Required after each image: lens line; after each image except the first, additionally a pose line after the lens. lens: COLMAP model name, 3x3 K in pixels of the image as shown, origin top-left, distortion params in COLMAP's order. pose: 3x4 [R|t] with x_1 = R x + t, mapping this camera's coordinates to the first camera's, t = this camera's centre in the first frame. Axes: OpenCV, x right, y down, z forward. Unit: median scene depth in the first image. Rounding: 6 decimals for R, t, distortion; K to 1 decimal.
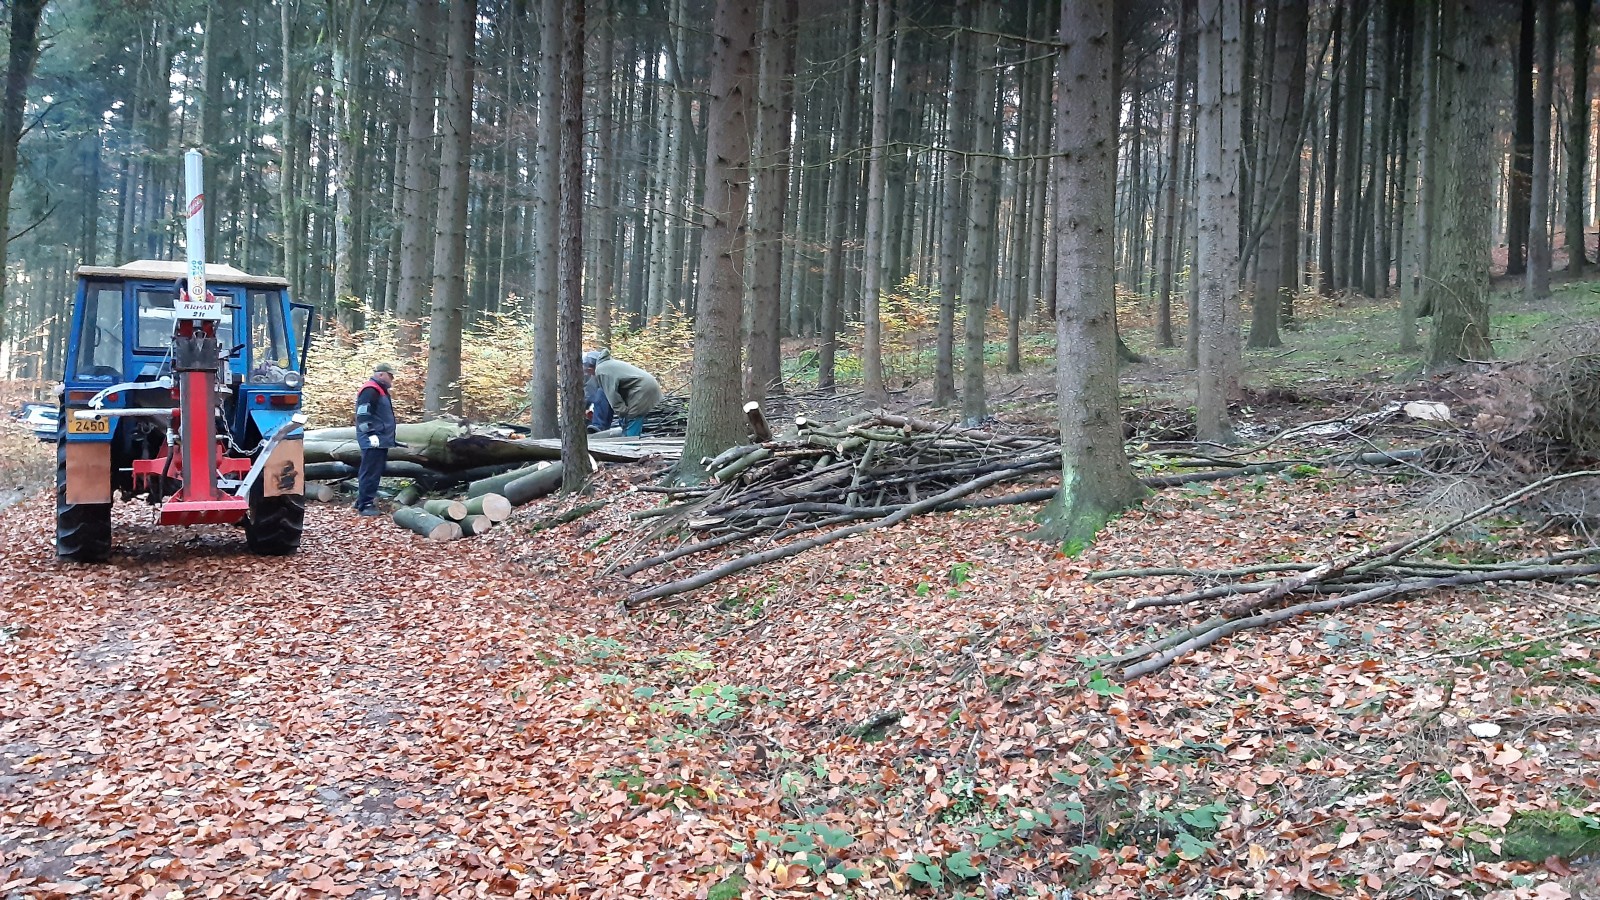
lens RADIAL K [[1243.7, 0, 814.8], [0, 1243.7, 451.0], [0, 0, 1]] dist [-0.005919, -0.032425]
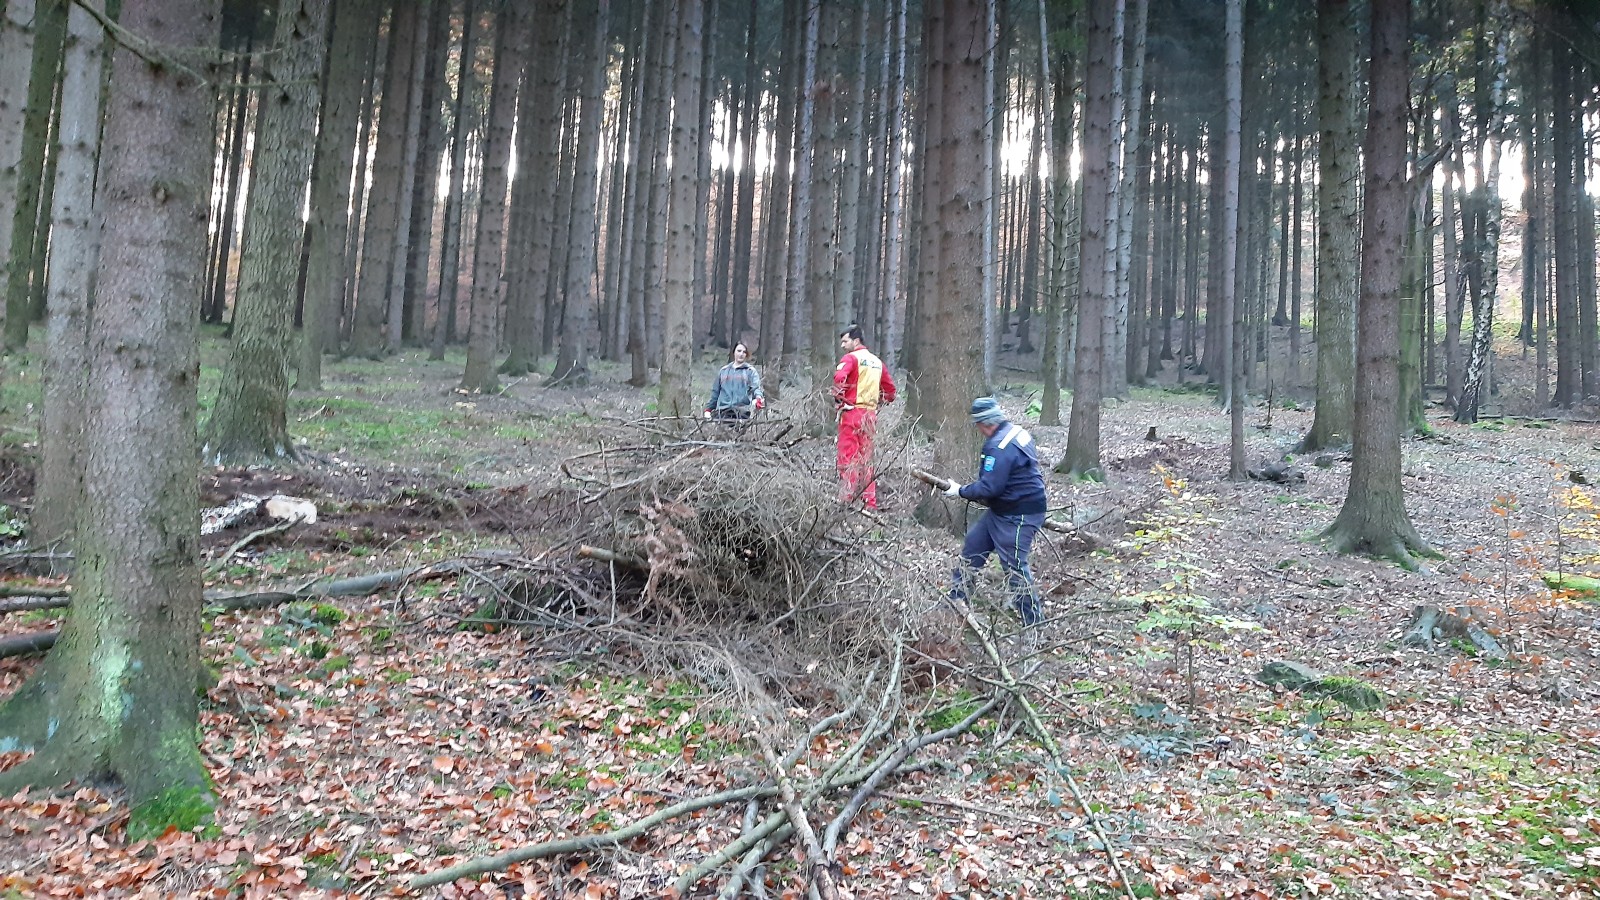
lens RADIAL K [[1243.7, 0, 802.2], [0, 1243.7, 441.7], [0, 0, 1]] dist [-0.005919, -0.032425]
pose [[0.369135, 0.077066, 0.926175, -0.284742], [-0.039697, 0.996954, -0.067134, -0.077214], [-0.928528, -0.011985, 0.371070, 0.848263]]
